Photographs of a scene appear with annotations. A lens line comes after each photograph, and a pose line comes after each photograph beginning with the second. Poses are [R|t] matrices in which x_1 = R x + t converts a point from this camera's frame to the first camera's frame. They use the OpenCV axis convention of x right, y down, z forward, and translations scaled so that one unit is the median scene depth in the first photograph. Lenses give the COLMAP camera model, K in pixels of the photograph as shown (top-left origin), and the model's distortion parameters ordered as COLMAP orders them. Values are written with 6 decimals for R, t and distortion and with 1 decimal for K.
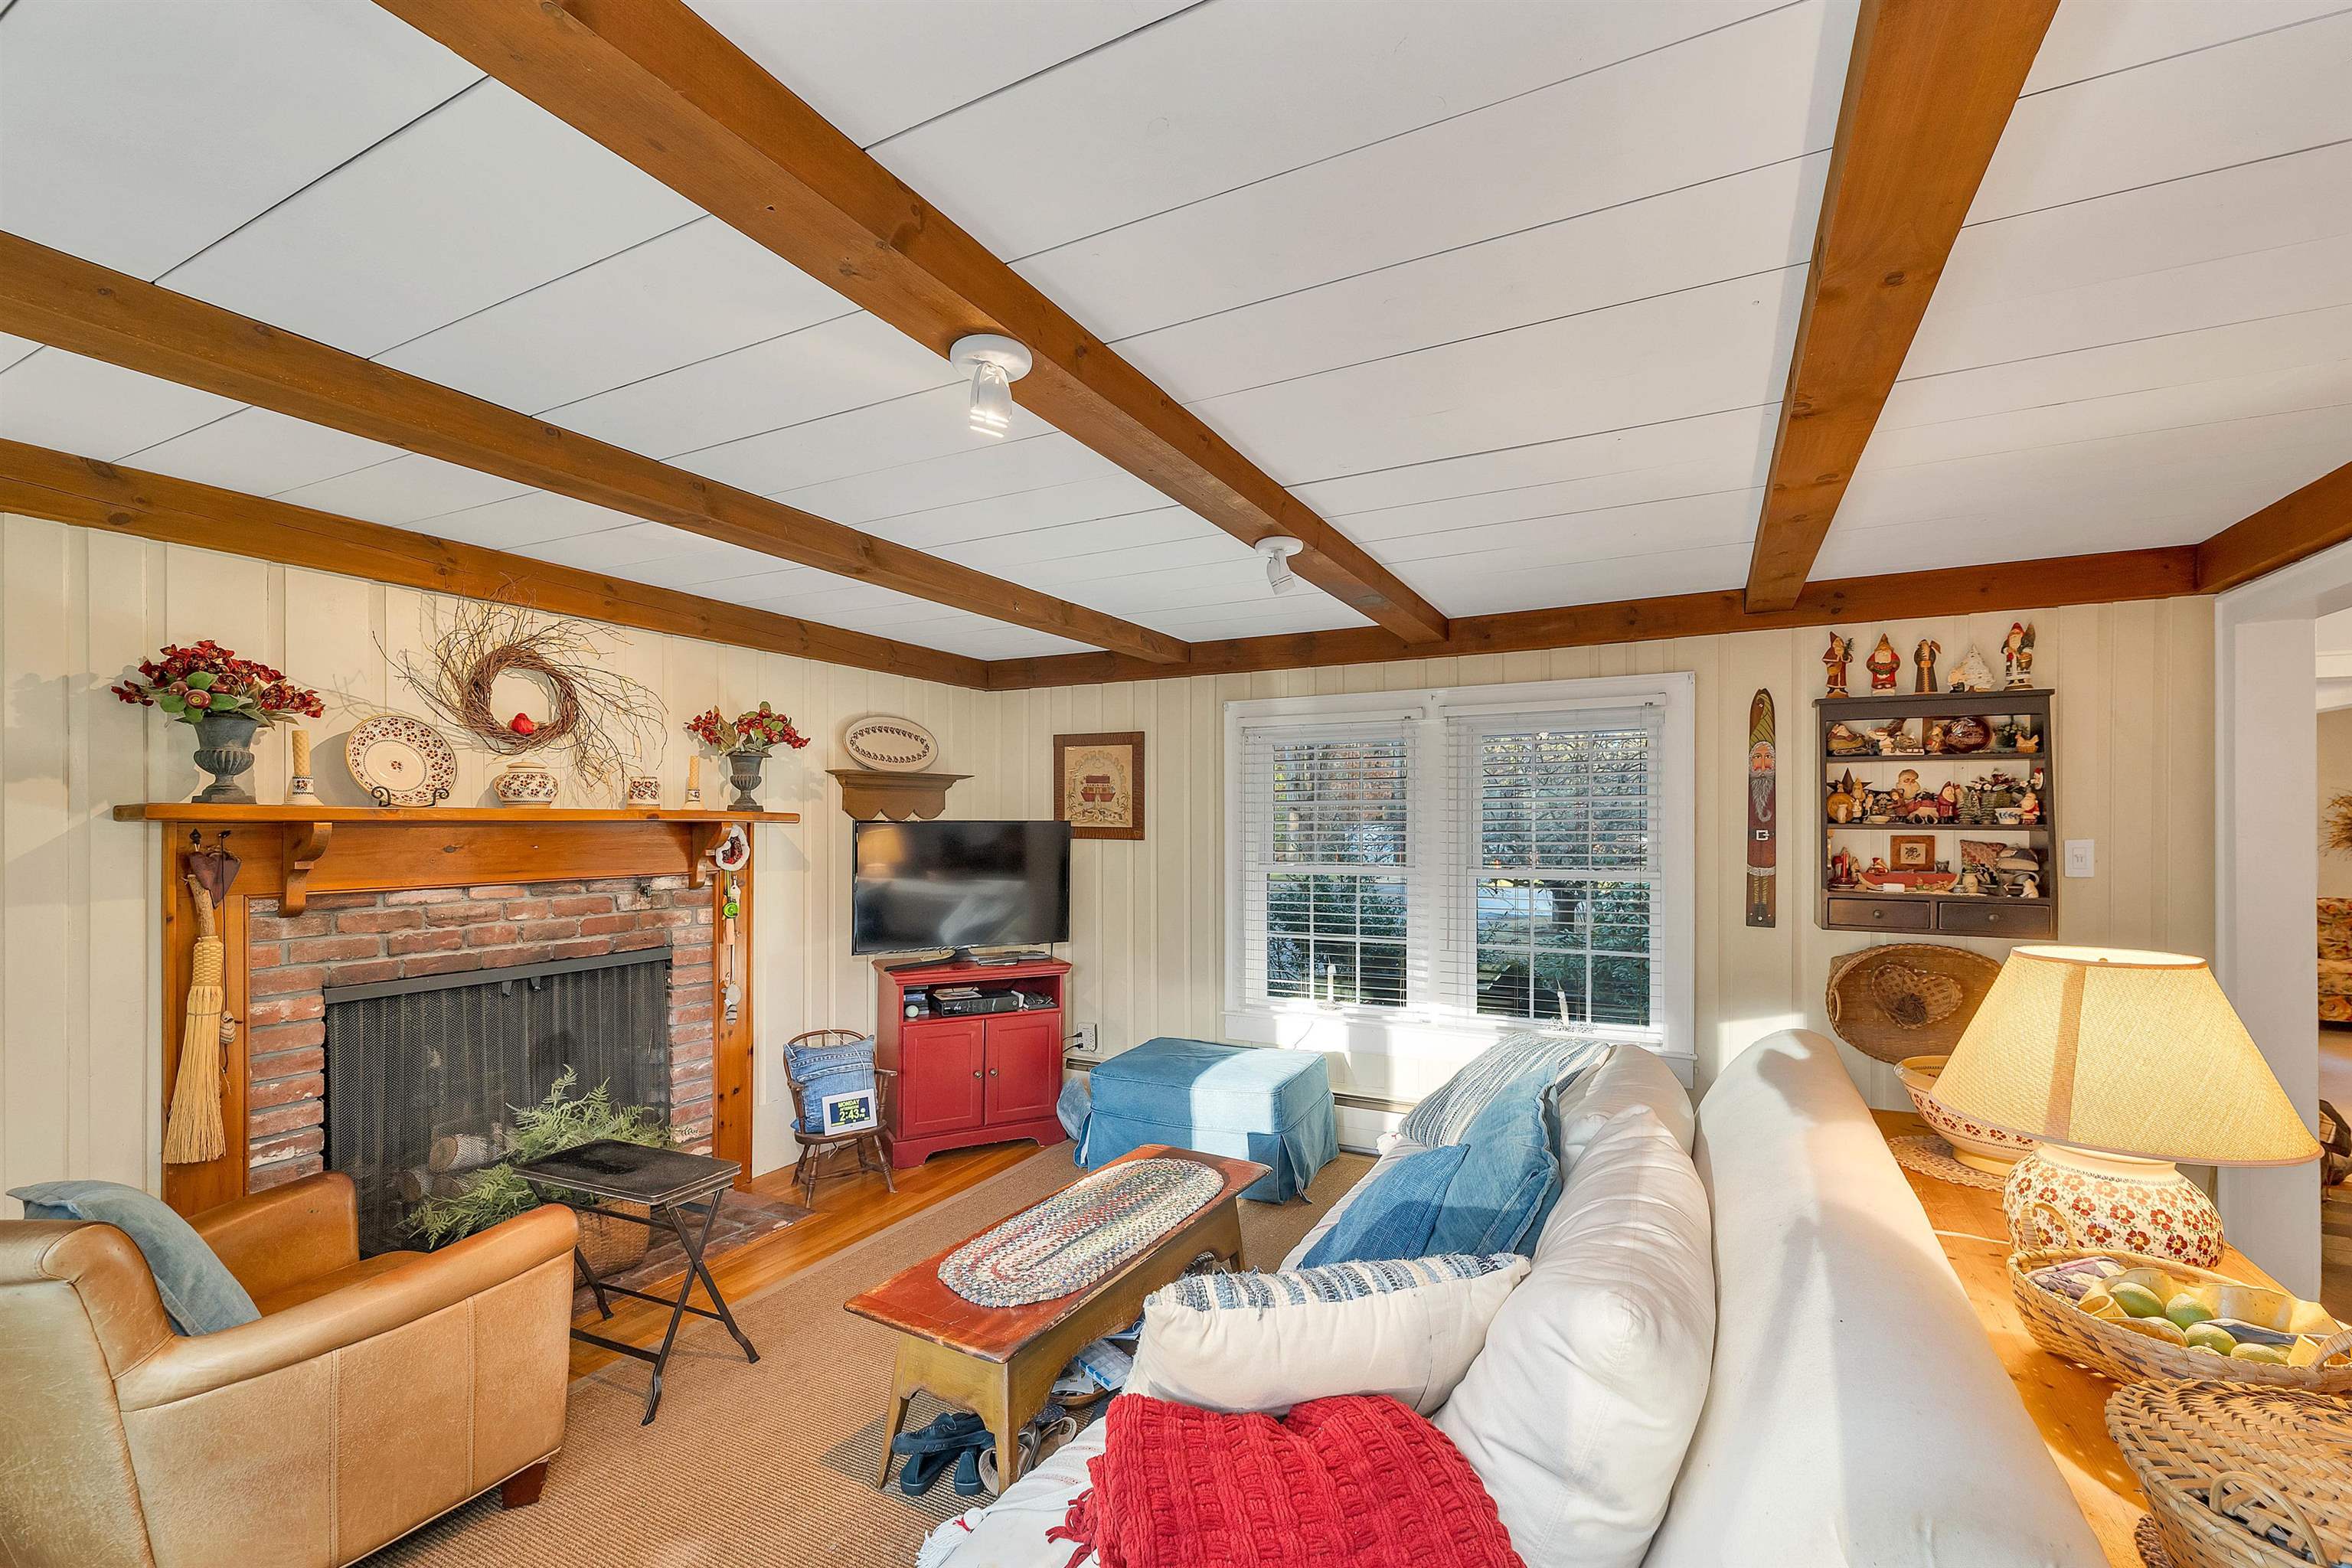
lens RADIAL K [[995.0, 0, 1182.5], [0, 995.0, 825.2], [0, 0, 1]] dist [0.001672, 0.000257]
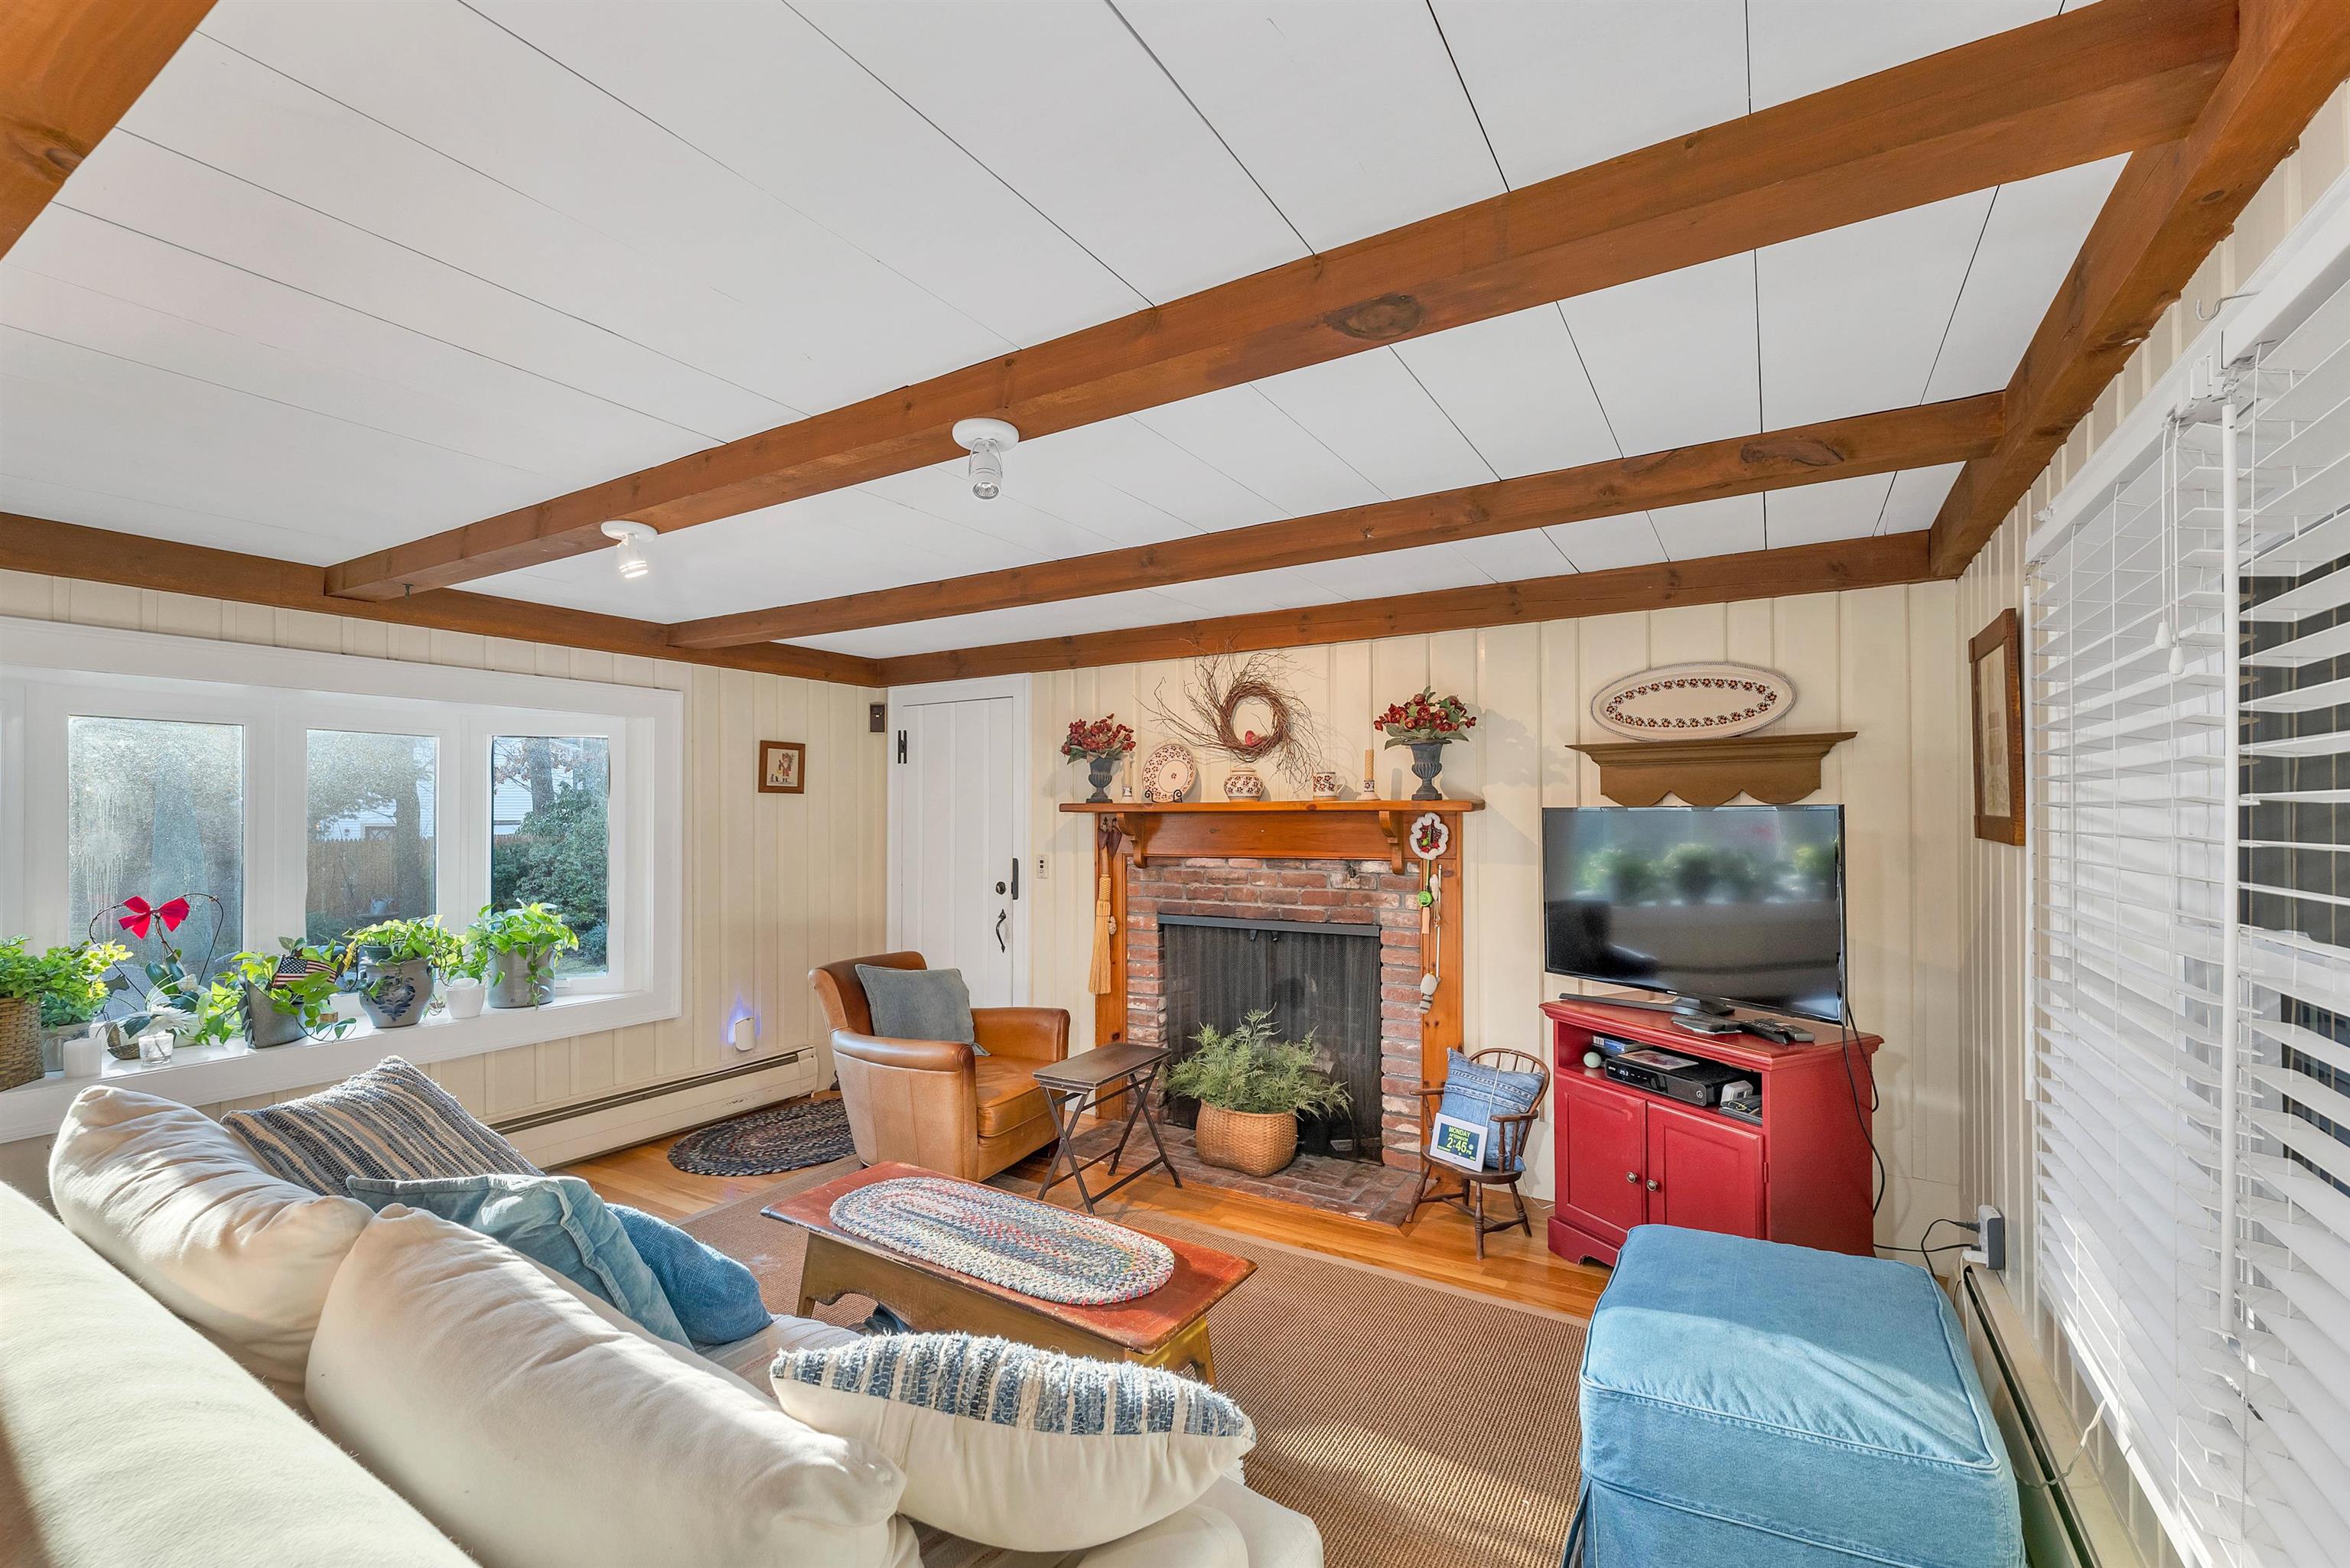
lens RADIAL K [[994.1, 0, 1173.4], [0, 994.1, 801.1], [0, 0, 1]] dist [0.001672, 0.000257]
pose [[-0.065637, -0.013630, -0.997750, 0.608746], [0.001962, 0.999903, -0.013788, 0.000439], [0.997842, -0.002863, -0.065604, 0.884178]]
